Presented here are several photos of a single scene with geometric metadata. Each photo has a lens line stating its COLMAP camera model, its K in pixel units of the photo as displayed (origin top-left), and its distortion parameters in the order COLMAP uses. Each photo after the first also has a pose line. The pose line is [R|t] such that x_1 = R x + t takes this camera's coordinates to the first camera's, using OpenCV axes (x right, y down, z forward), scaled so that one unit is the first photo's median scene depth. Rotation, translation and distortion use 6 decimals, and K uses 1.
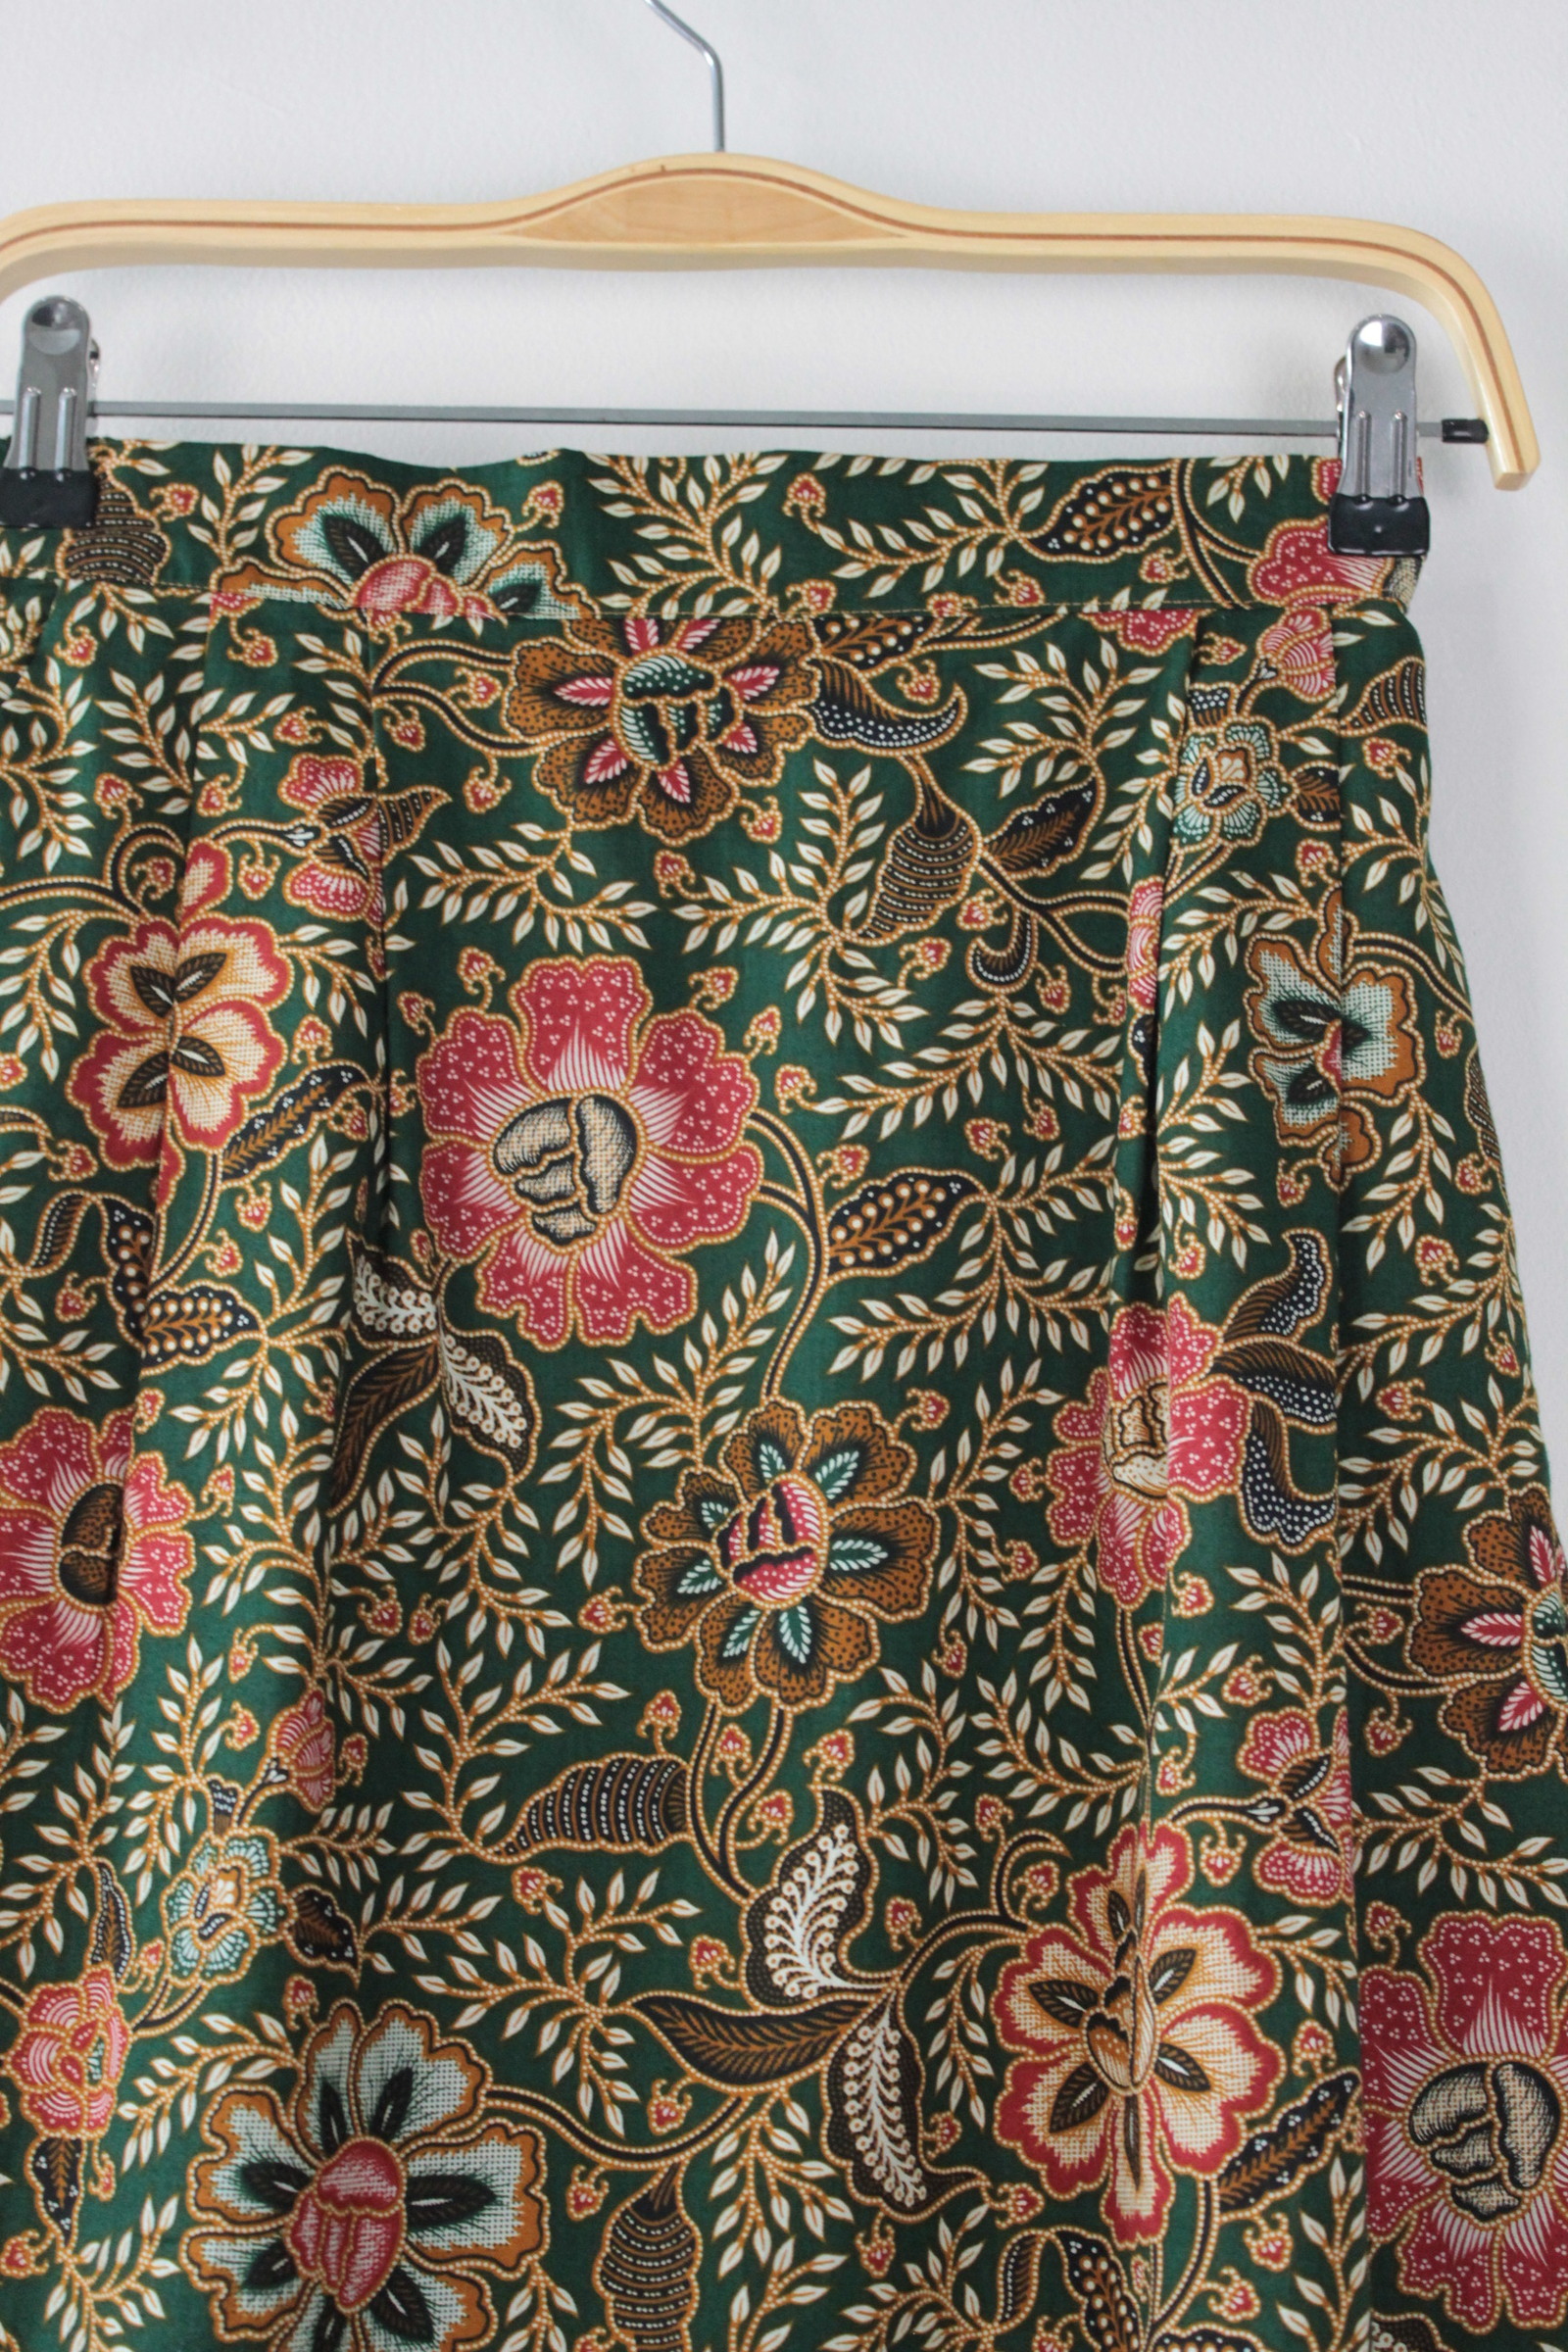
lens RADIAL K [[3787.7, 0, 781.9], [0, 3787.7, 1132.2], [0, 0, 1]] dist [-0.036831, 0.114872]
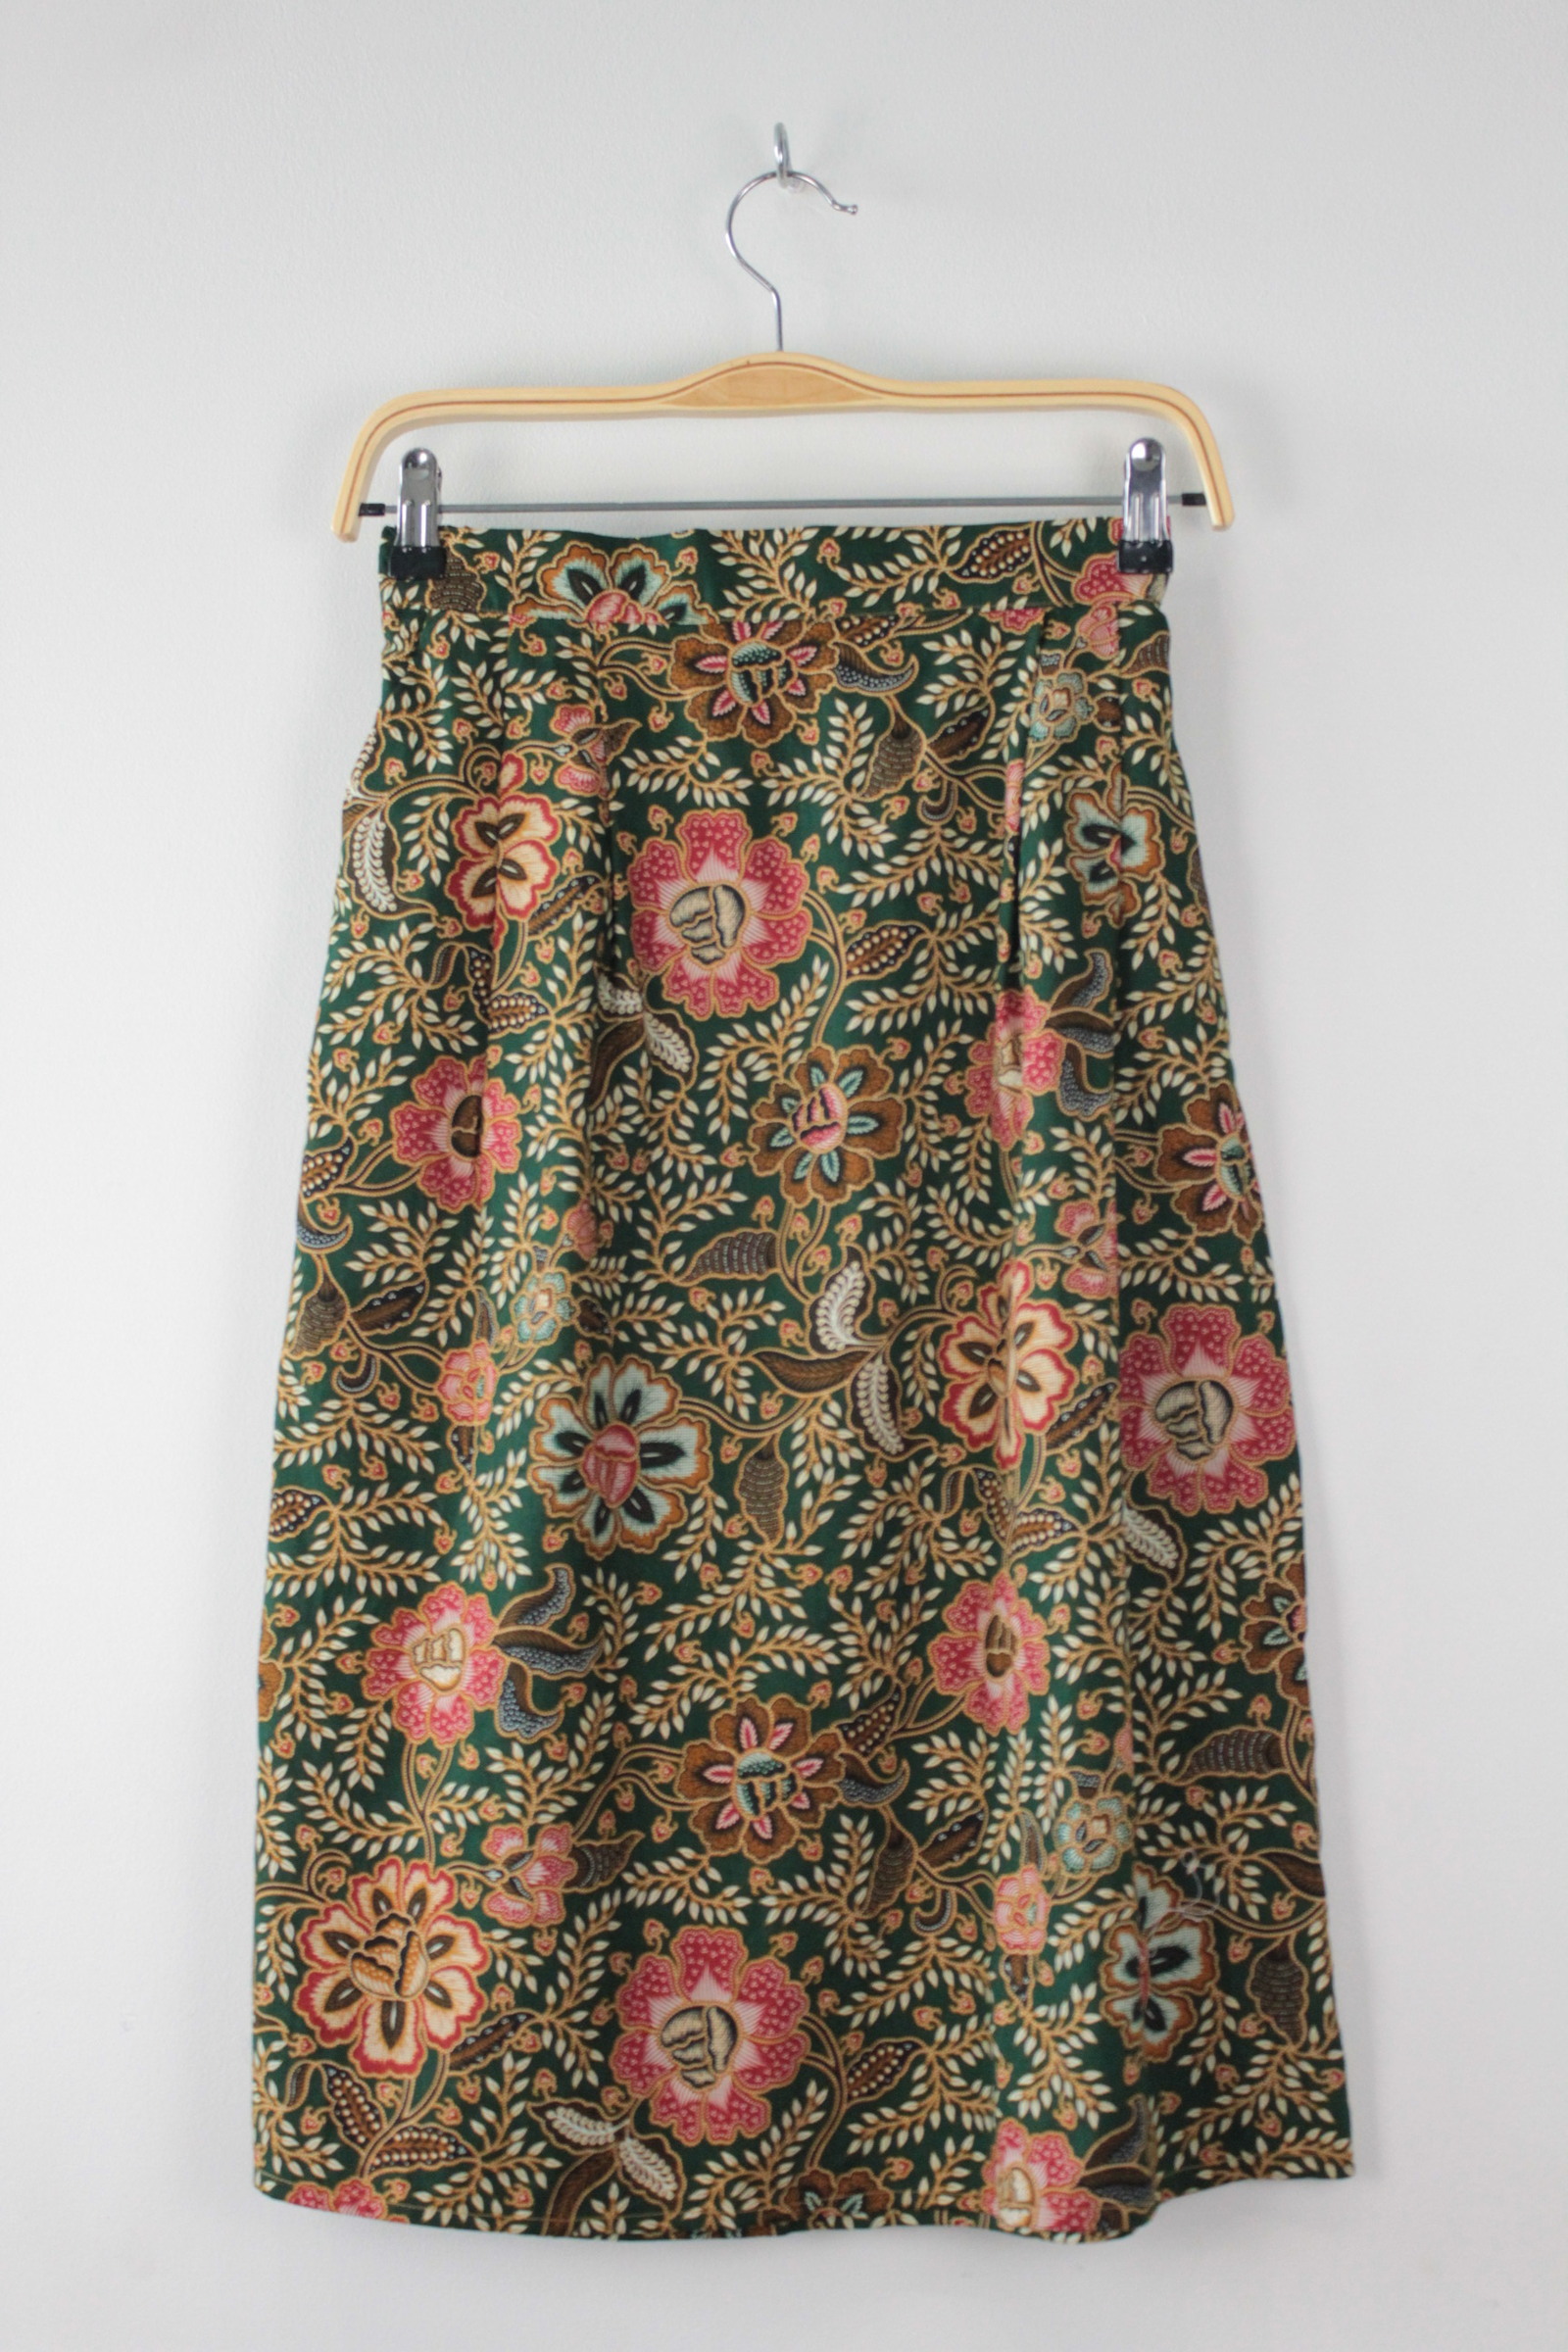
lens RADIAL K [[3204.0, 0, 784.0], [0, 3204.0, 1176.0], [0, 0, 1]] dist [-0.017429, -0.013126]
pose [[0.998389, -0.016937, -0.054162, 0.066170], [0.024207, 0.990340, 0.136532, -0.084037], [0.051326, -0.137623, 0.989154, -0.603883]]
